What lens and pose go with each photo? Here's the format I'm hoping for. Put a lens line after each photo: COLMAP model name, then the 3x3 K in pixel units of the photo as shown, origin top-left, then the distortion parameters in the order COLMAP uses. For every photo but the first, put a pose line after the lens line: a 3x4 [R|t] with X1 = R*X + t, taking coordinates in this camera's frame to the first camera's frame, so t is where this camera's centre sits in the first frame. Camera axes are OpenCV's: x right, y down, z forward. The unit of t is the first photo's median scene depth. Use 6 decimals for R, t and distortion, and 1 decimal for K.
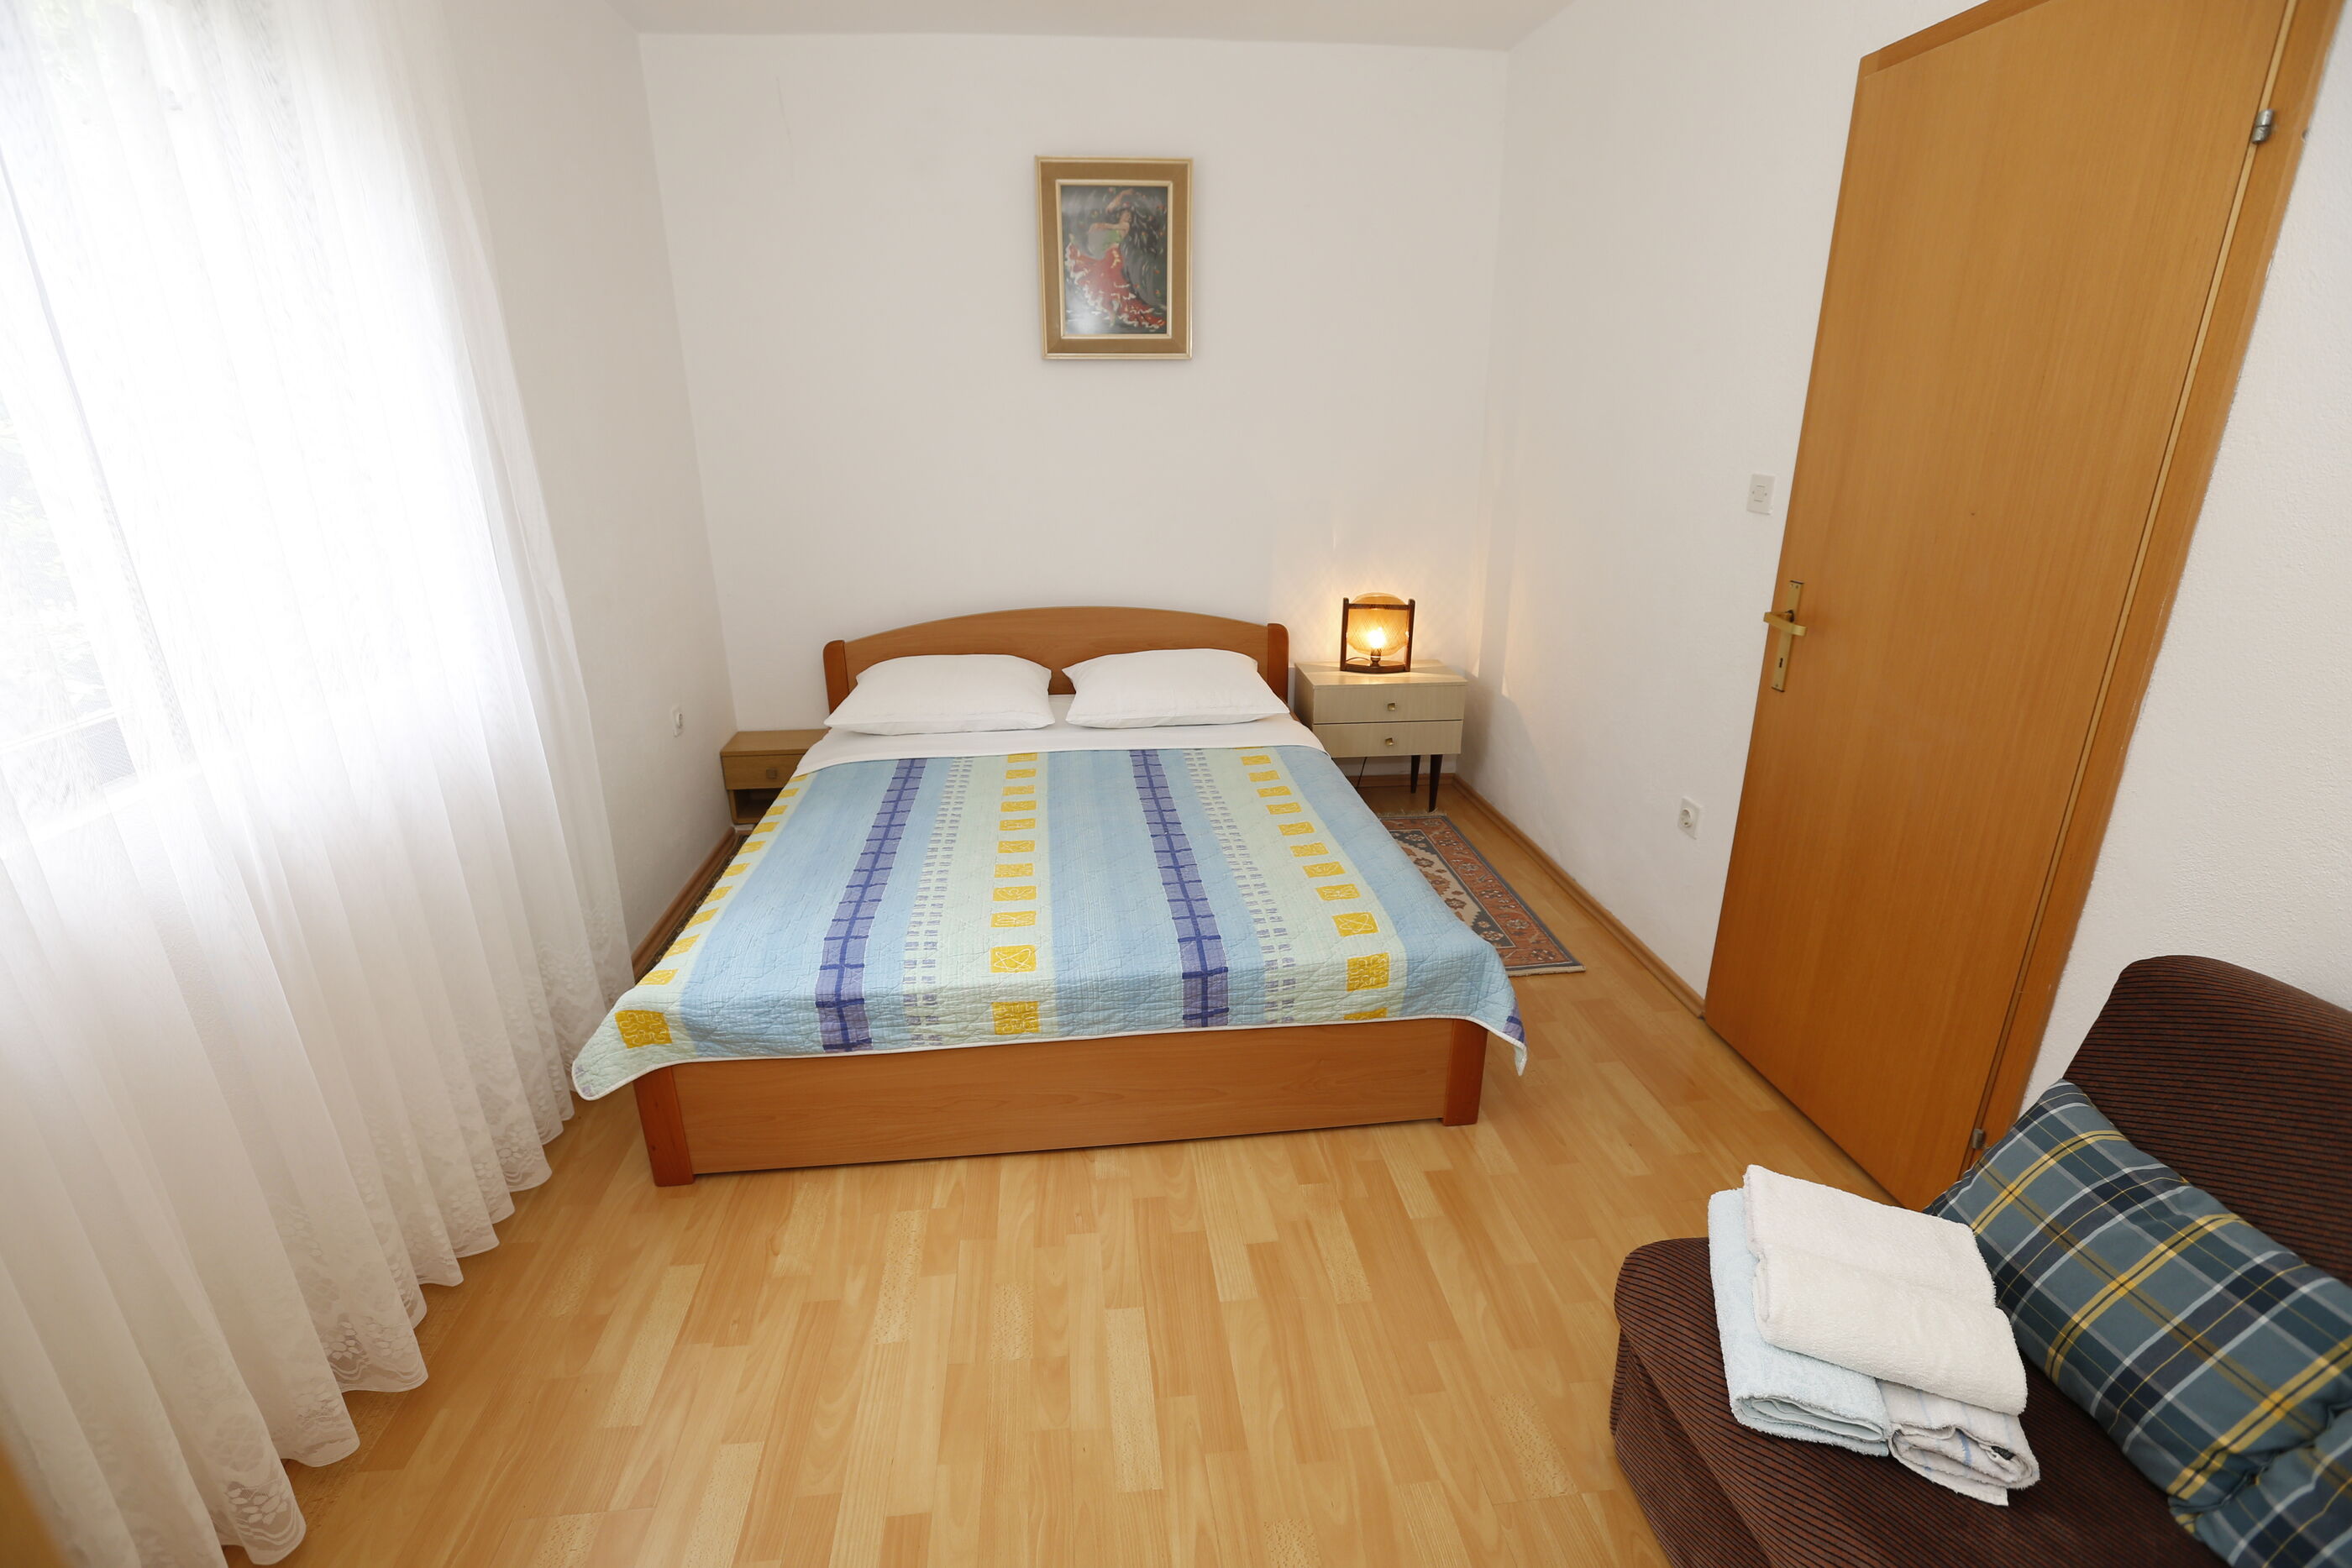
lens RADIAL K [[1073.1, 0, 1172.0], [0, 1073.1, 783.4], [0, 0, 1]] dist [-0.063064, 0.022551]
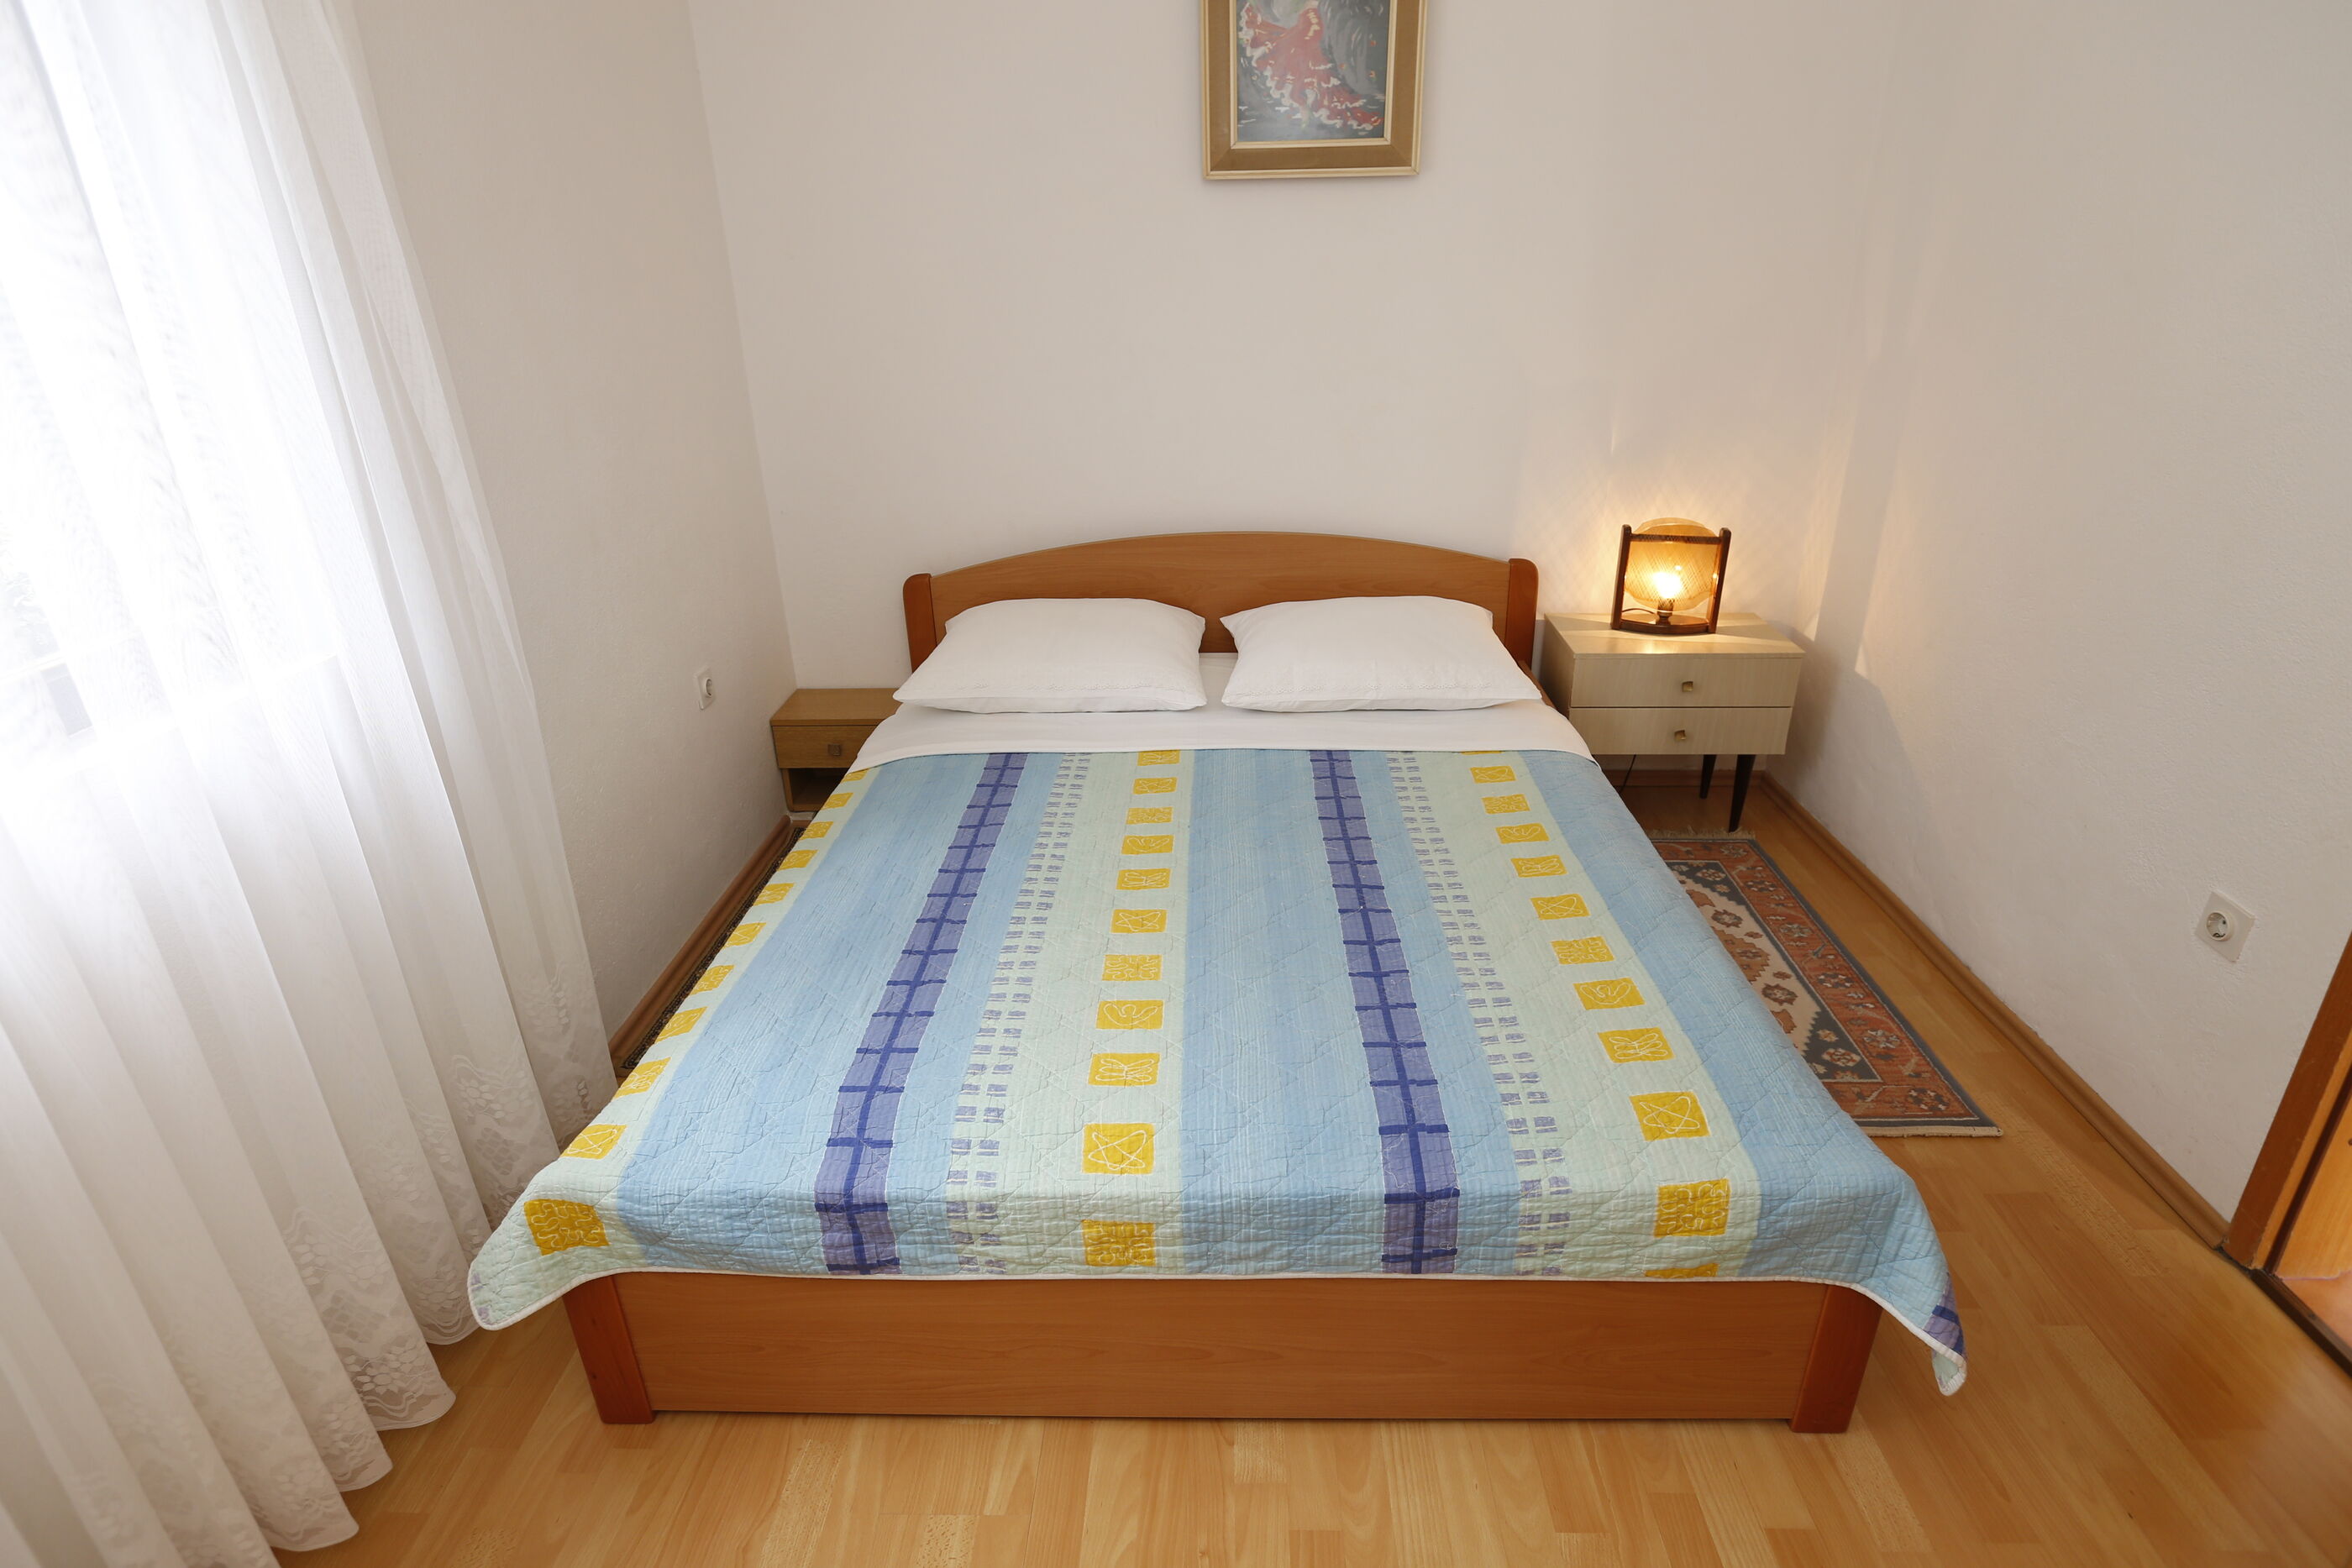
lens RADIAL K [[1232.3, 0, 1176.0], [0, 1232.3, 784.0], [0, 0, 1]] dist [-0.061958, 0.048101]
pose [[0.989548, 0.040473, -0.138411, -0.016956], [-0.029456, 0.996300, 0.080744, -0.088682], [0.141167, -0.075823, 0.987078, 0.233291]]
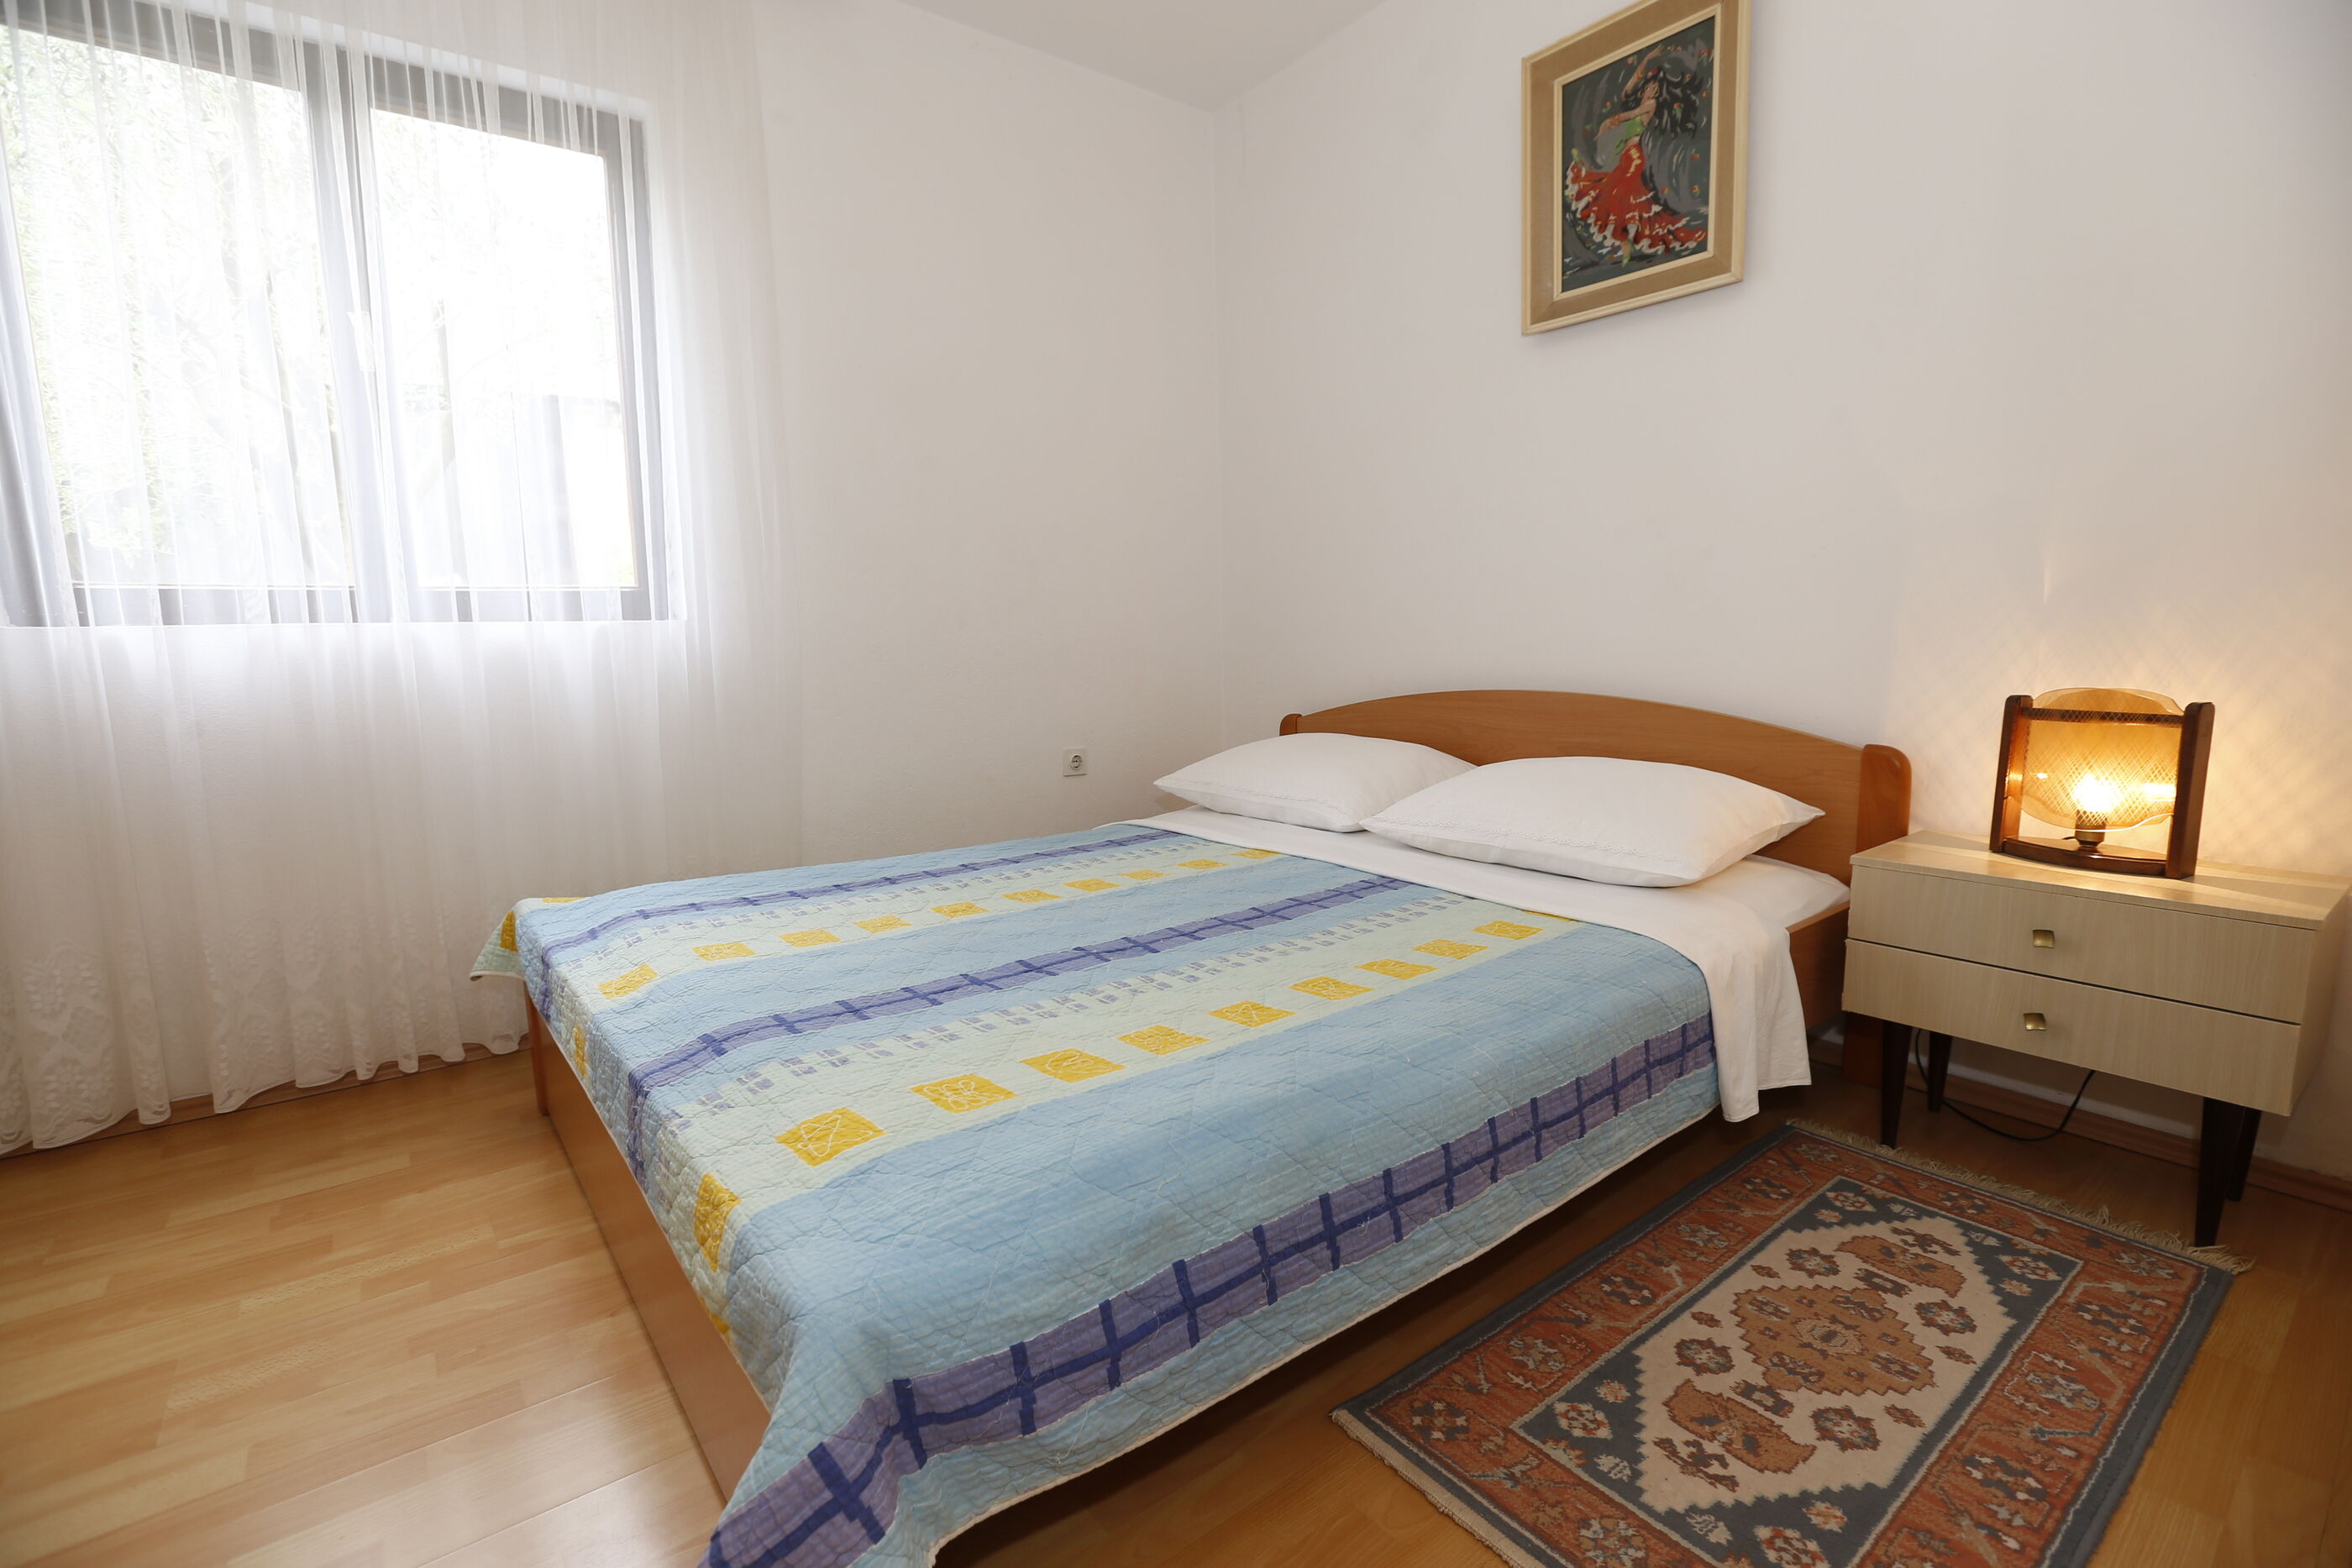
lens RADIAL K [[1074.2, 0, 1176.0], [0, 1074.2, 784.0], [0, 0, 1]] dist [-0.044942, 0.013692]
pose [[0.523778, 0.111085, -0.844581, 0.520372], [-0.265337, 0.963413, -0.037838, -0.033895], [0.809477, 0.243918, 0.534090, 0.690864]]
